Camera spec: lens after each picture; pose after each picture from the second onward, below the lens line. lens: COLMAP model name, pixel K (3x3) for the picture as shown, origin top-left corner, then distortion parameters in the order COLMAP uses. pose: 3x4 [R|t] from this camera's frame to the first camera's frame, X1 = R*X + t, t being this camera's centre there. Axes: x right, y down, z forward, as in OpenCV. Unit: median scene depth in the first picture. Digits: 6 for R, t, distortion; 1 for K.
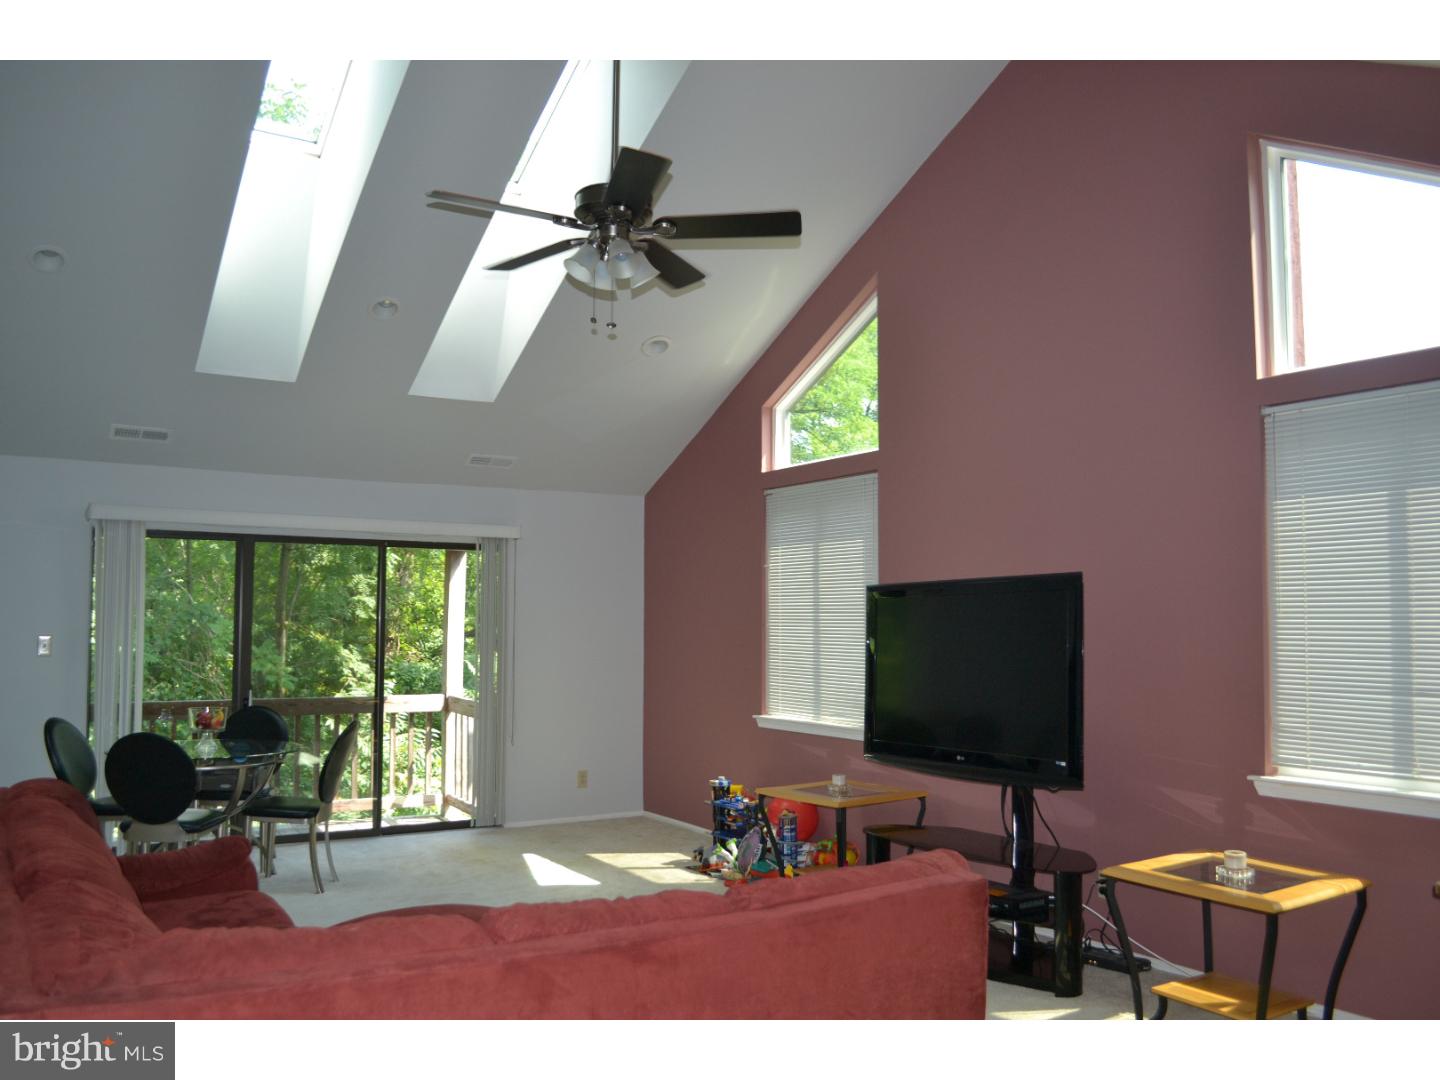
lens RADIAL K [[1149.7, 0, 715.2], [0, 1149.7, 540.8], [0, 0, 1]] dist [-0.058903, 0.001876]
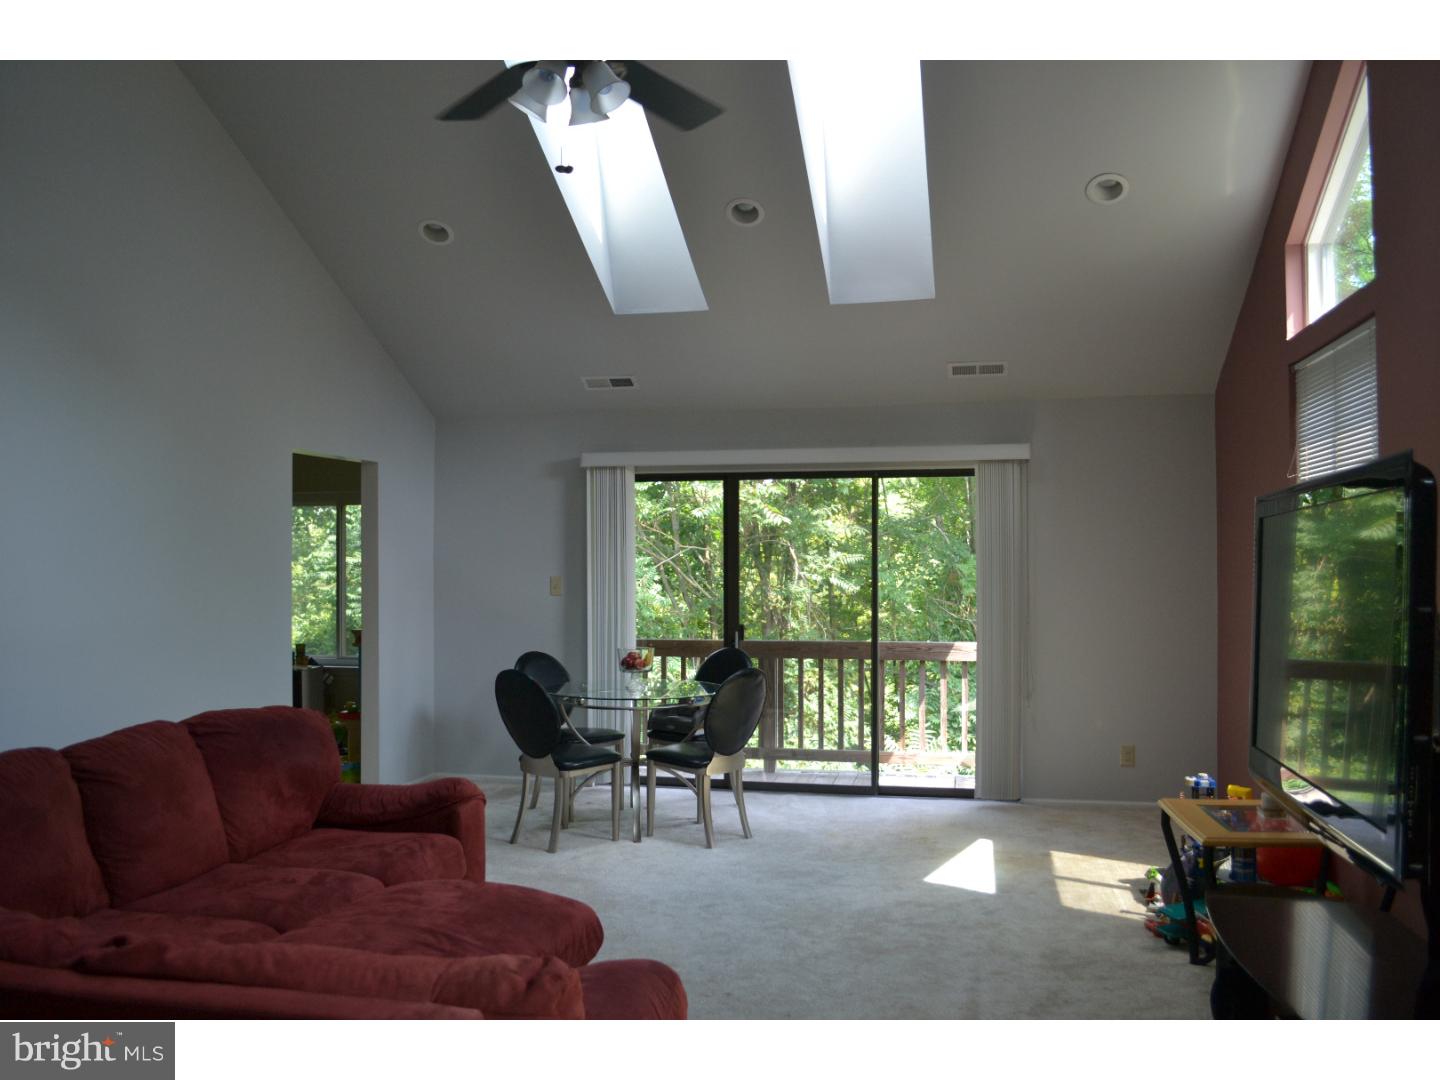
lens RADIAL K [[1234.5, 0, 718.1], [0, 1234.5, 574.7], [0, 0, 1]] dist [0.086543, 0.000082]
pose [[0.708437, 0.003848, -0.705763, 0.356488], [0.055436, 0.996592, 0.061079, 0.017090], [0.703593, -0.082396, 0.705810, 0.249585]]
